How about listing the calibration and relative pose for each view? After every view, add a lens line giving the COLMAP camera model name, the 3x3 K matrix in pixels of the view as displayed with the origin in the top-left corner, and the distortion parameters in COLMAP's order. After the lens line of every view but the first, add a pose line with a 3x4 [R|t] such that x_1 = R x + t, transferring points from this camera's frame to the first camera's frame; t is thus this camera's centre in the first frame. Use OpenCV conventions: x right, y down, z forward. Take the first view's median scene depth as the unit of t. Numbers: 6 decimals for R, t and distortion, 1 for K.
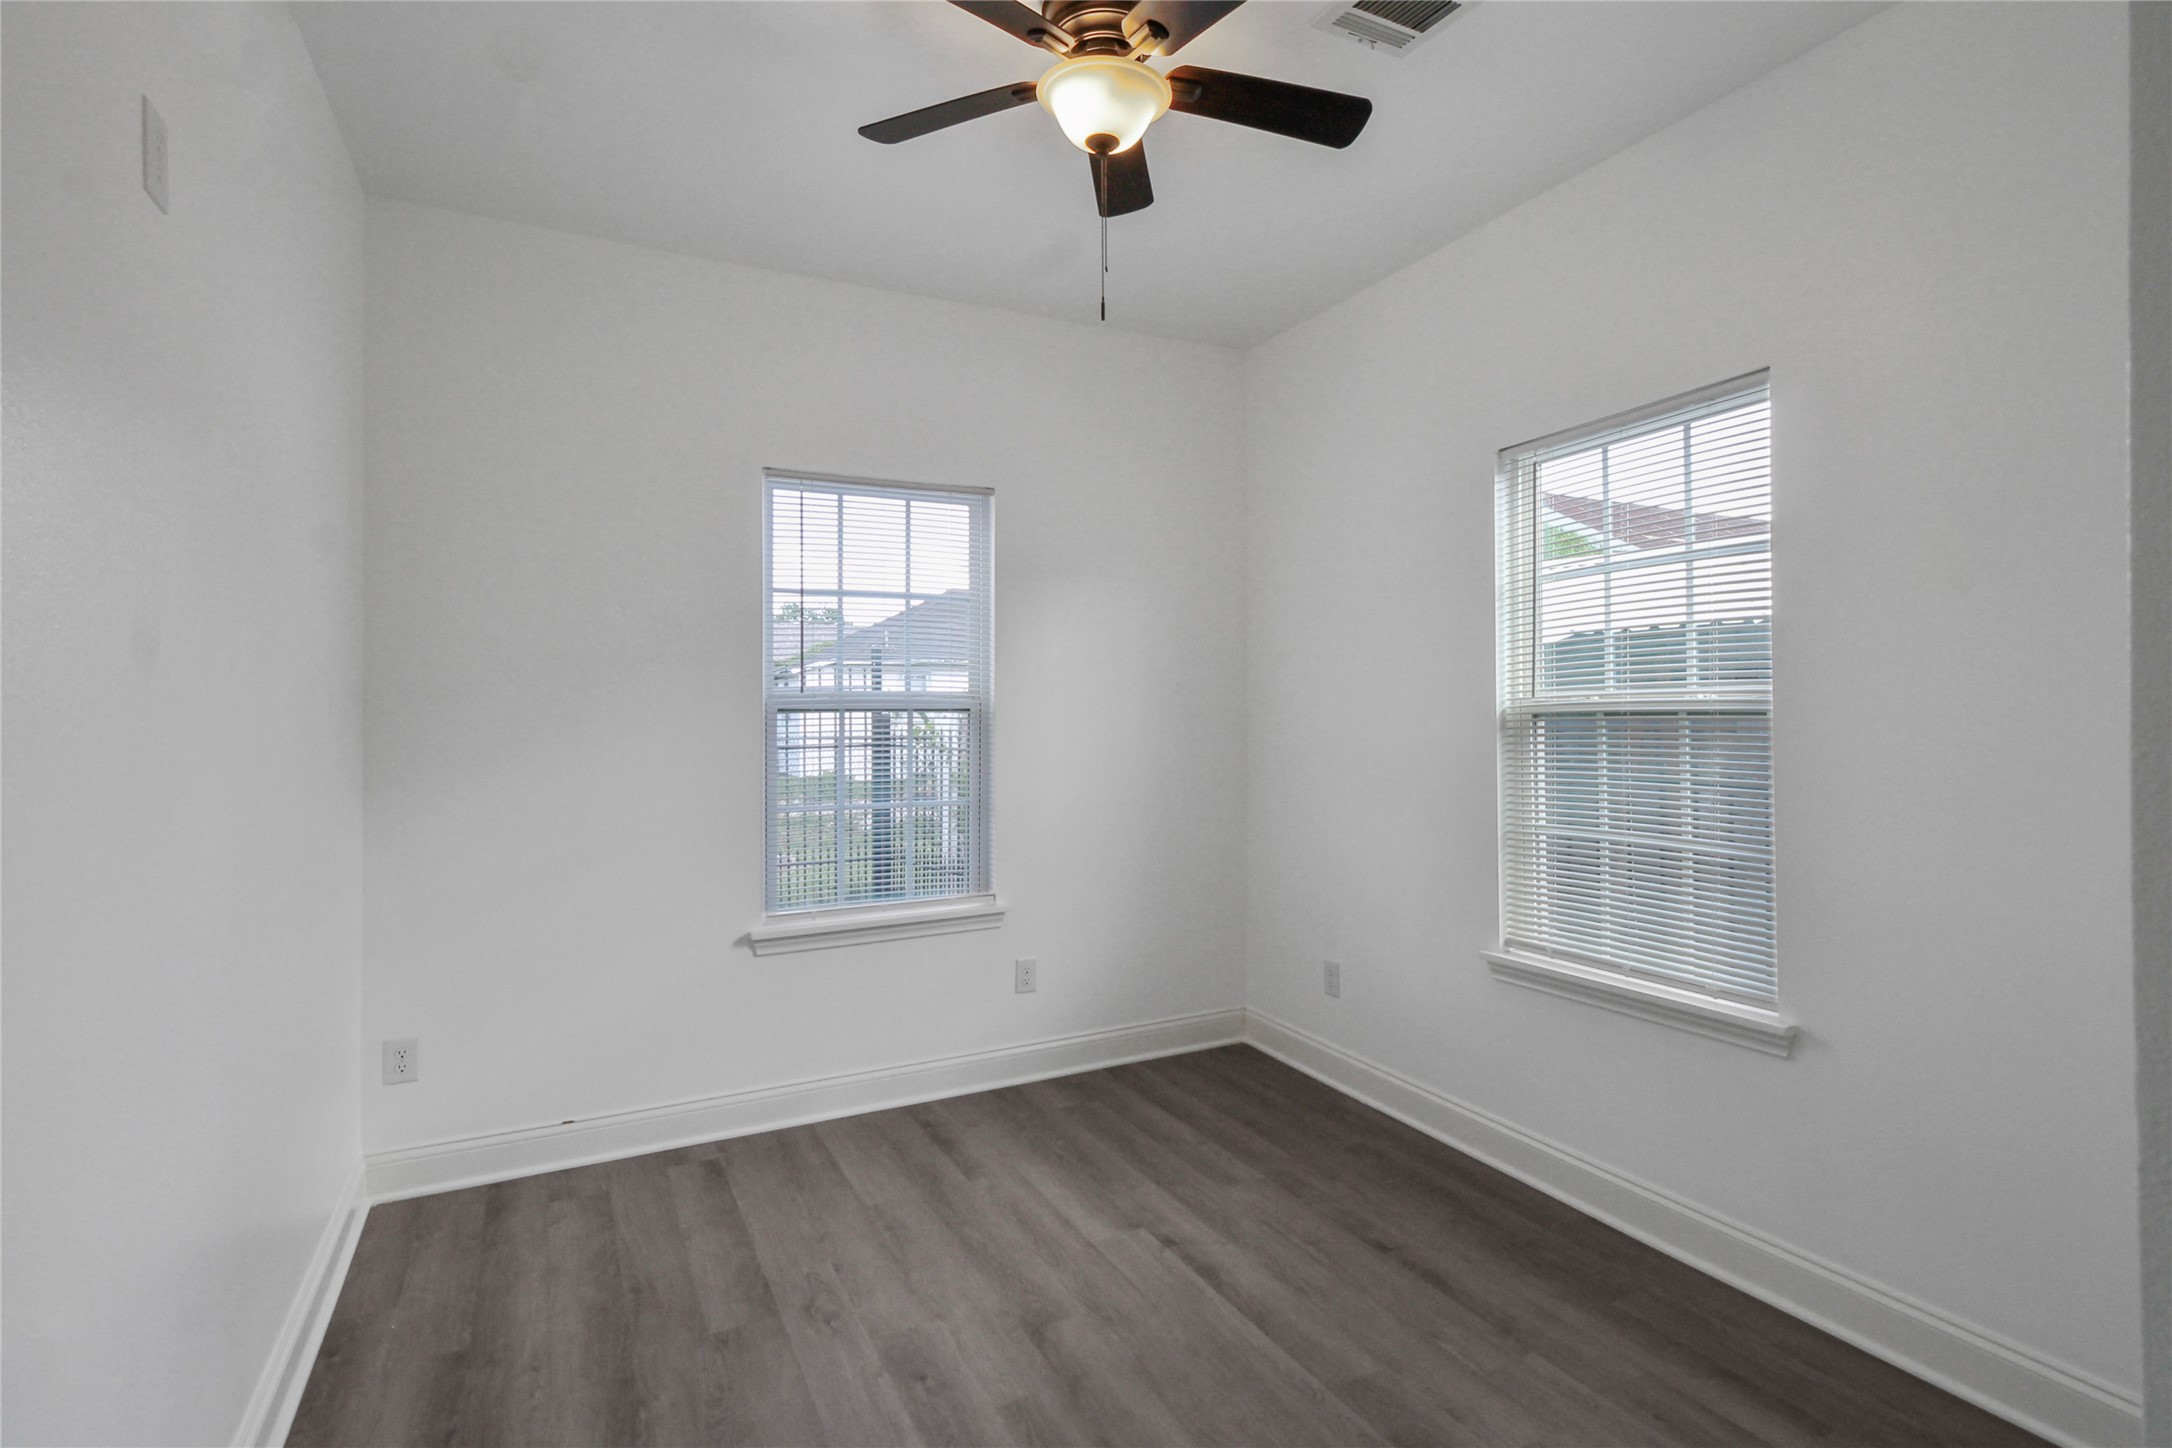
lens RADIAL K [[1069.8, 0, 1098.5], [0, 1069.8, 718.9], [0, 0, 1]] dist [-0.001291, -0.000423]
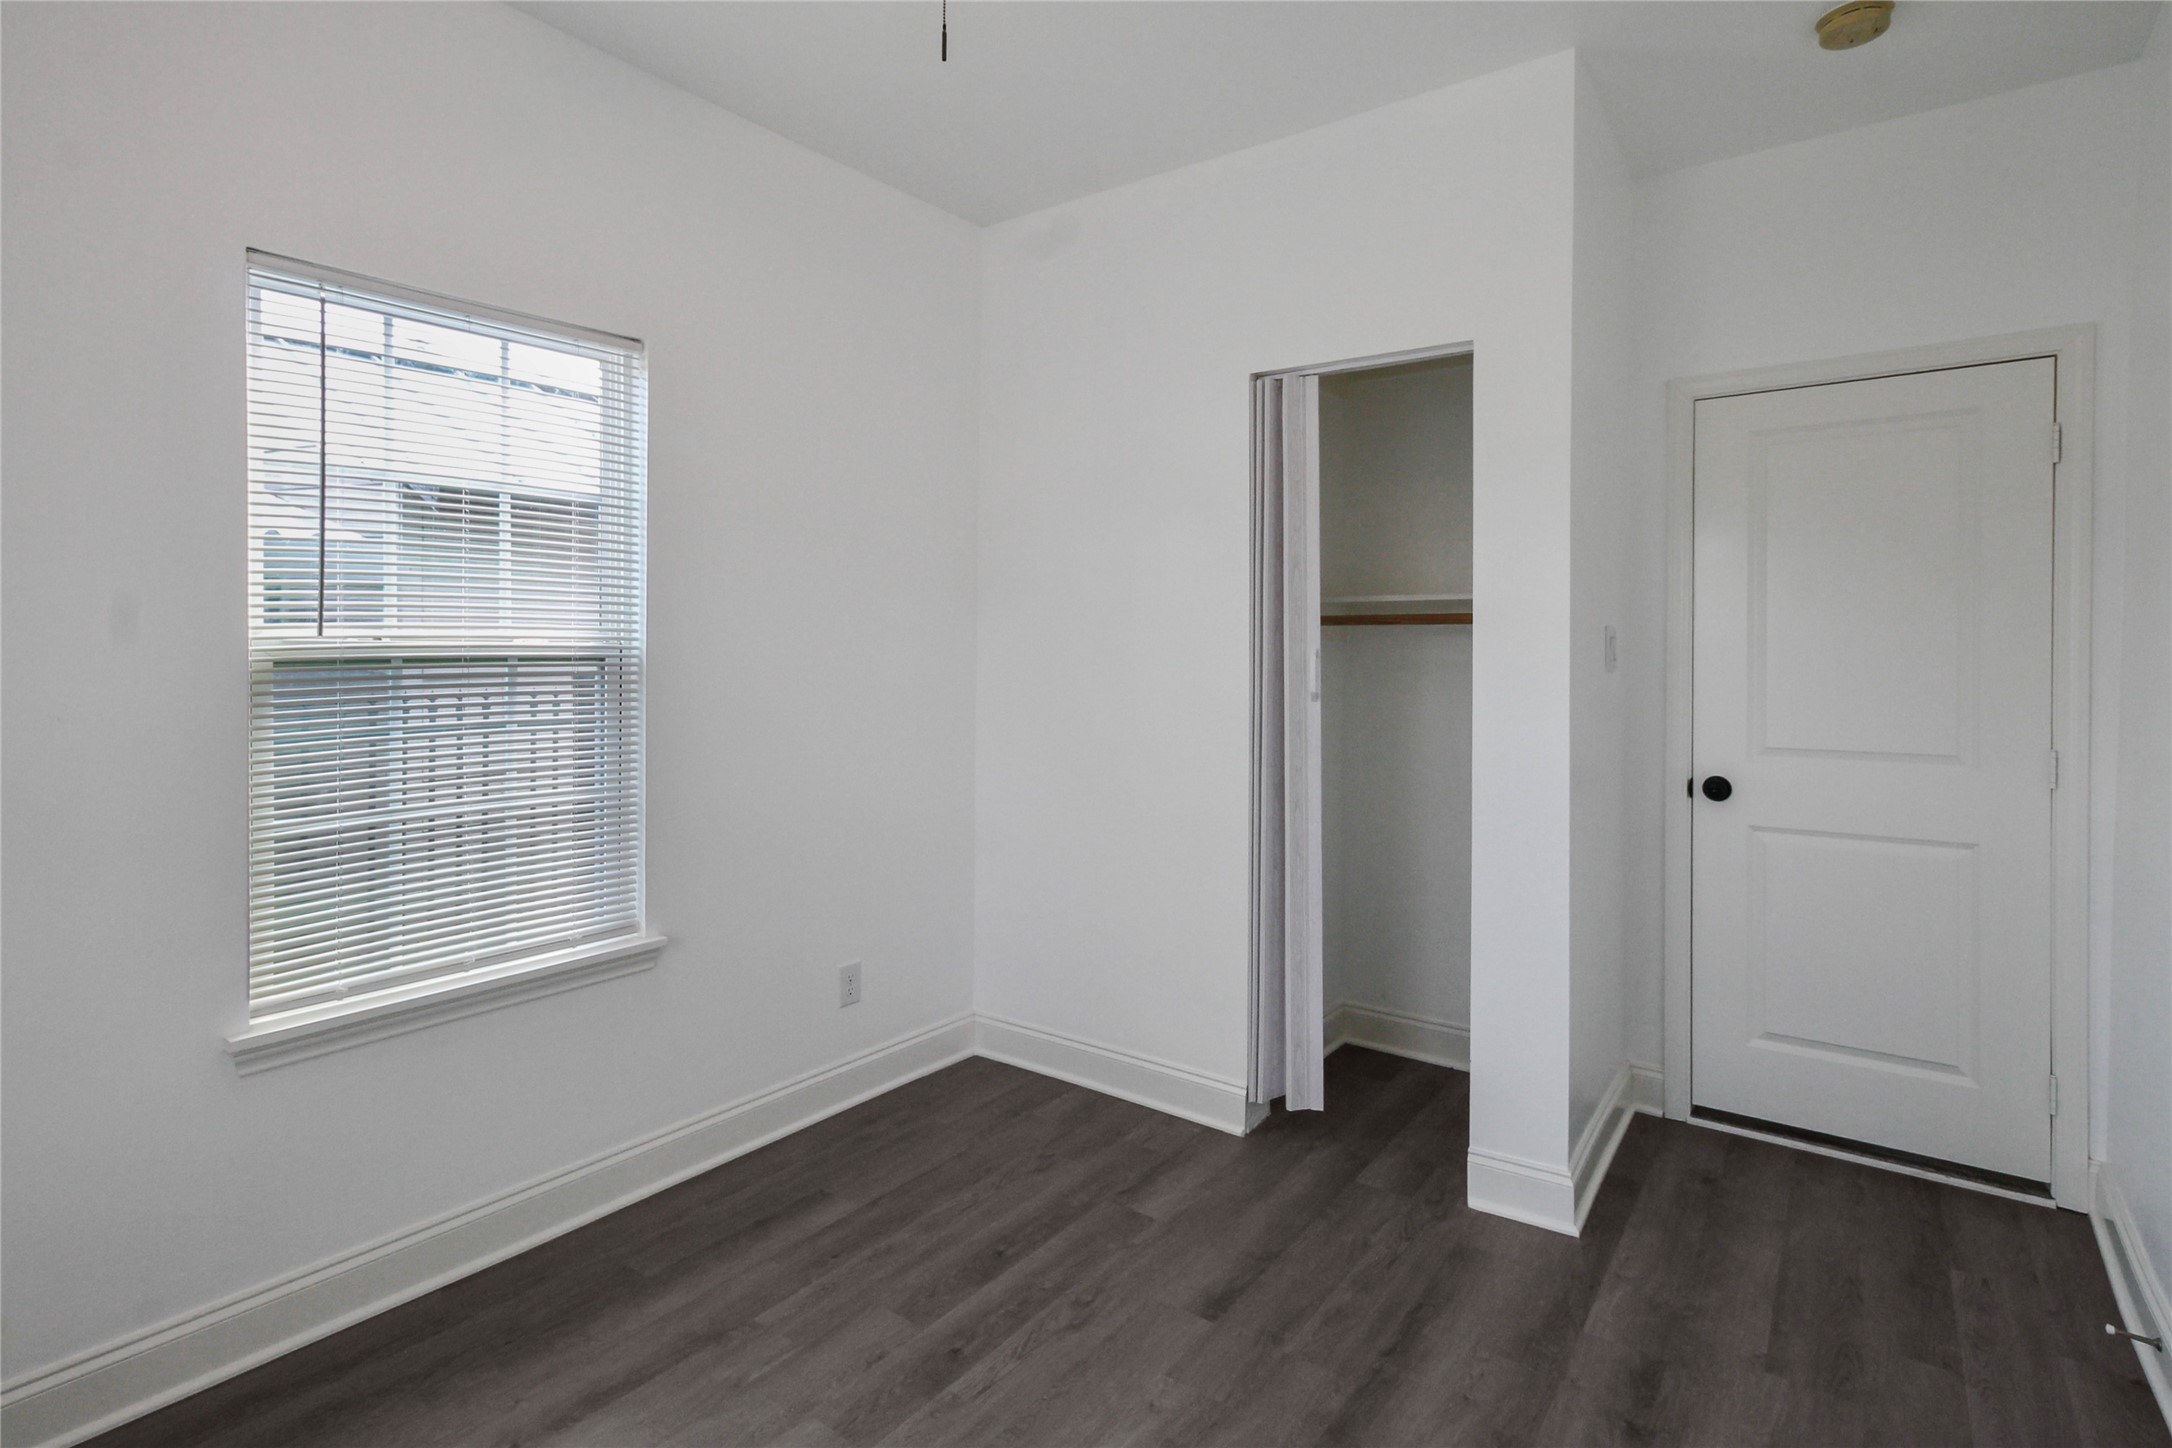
lens RADIAL K [[1069.8, 0, 1098.5], [0, 1069.8, 718.9], [0, 0, 1]] dist [-0.001291, -0.000423]
pose [[-0.443507, -0.067925, 0.893693, -0.455044], [0.006411, 0.996858, 0.078948, -0.021071], [-0.896248, 0.040744, -0.441678, 0.906958]]
